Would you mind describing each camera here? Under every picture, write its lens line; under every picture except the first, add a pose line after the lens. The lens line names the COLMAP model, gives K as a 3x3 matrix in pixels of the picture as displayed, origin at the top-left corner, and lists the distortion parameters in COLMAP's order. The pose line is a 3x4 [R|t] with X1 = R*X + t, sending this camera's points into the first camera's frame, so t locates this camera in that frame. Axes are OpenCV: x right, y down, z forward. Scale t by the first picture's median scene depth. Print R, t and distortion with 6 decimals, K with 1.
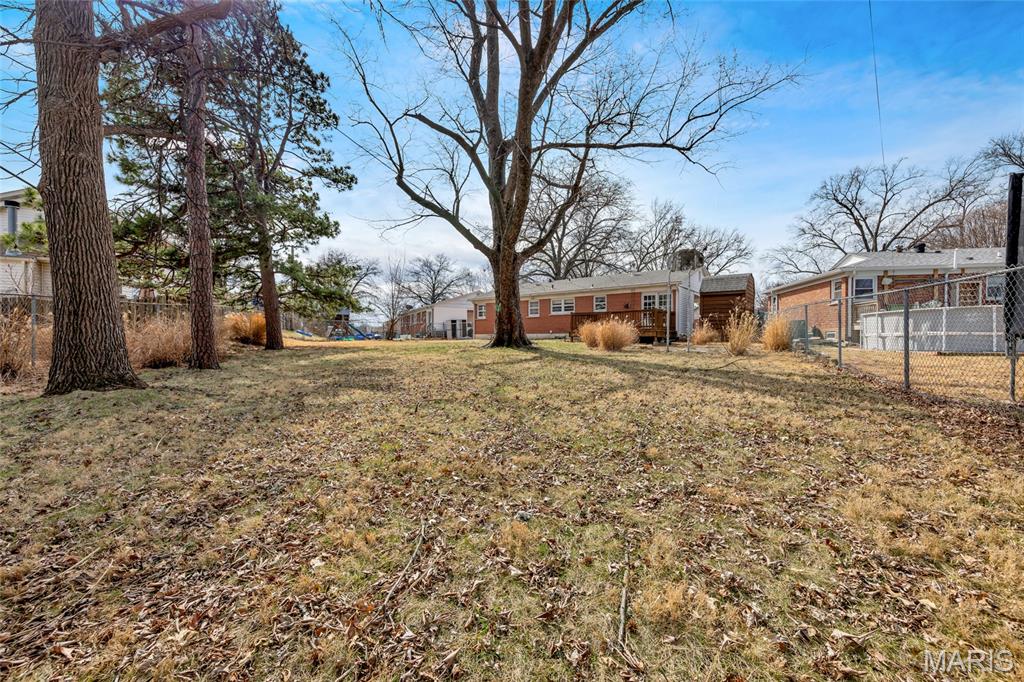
lens RADIAL K [[401.2, 0, 510.3], [0, 401.2, 341.8], [0, 0, 1]] dist [-0.001345, 0.000067]
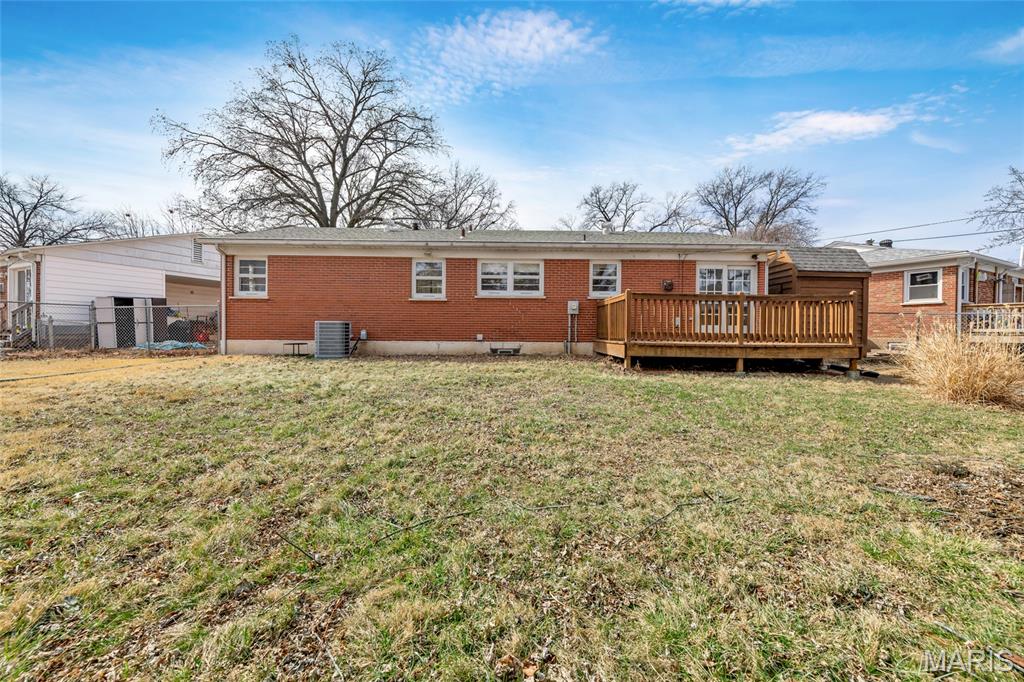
lens RADIAL K [[401.2, 0, 516.1], [0, 401.2, 335.9], [0, 0, 1]] dist [-0.001345, 0.000067]
pose [[0.749999, -0.004511, 0.661424, -0.130819], [0.001298, 0.999985, 0.005349, -0.023592], [-0.661438, -0.003153, 0.749993, 0.554184]]
